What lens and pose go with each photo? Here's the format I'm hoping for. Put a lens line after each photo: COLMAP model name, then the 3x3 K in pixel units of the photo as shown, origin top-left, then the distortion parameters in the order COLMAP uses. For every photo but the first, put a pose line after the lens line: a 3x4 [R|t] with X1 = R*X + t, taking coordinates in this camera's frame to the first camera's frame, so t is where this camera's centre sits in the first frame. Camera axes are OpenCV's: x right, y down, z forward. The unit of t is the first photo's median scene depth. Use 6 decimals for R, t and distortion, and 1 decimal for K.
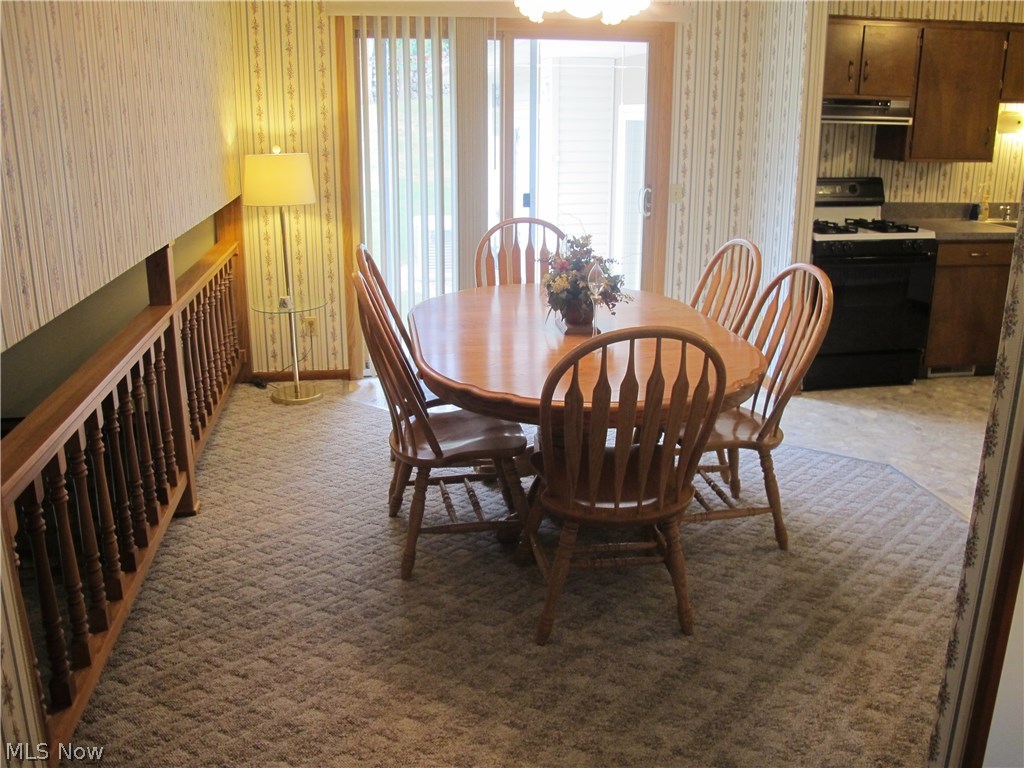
lens RADIAL K [[903.3, 0, 515.4], [0, 903.3, 384.6], [0, 0, 1]] dist [-0.119531, 0.060757]
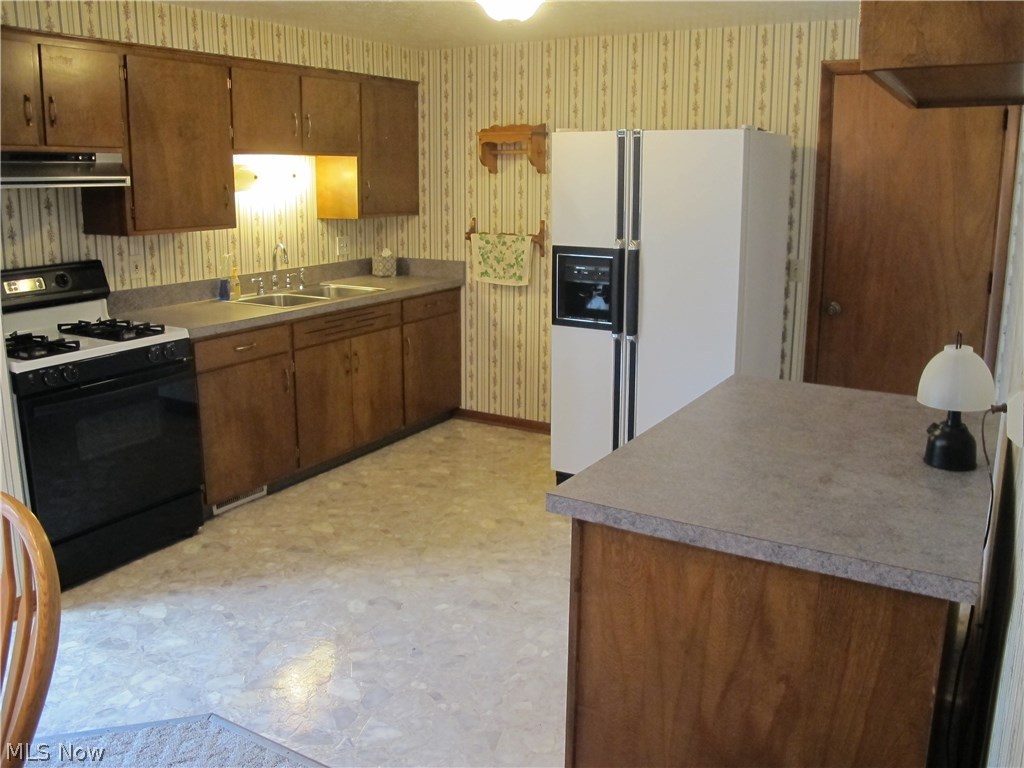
lens RADIAL K [[903.3, 0, 517.5], [0, 903.3, 375.5], [0, 0, 1]] dist [-0.119531, 0.060757]
pose [[0.674101, -0.153556, 0.722501, 0.115424], [0.205328, 0.978556, 0.016403, -0.086920], [-0.709526, 0.137293, 0.691175, 0.283656]]
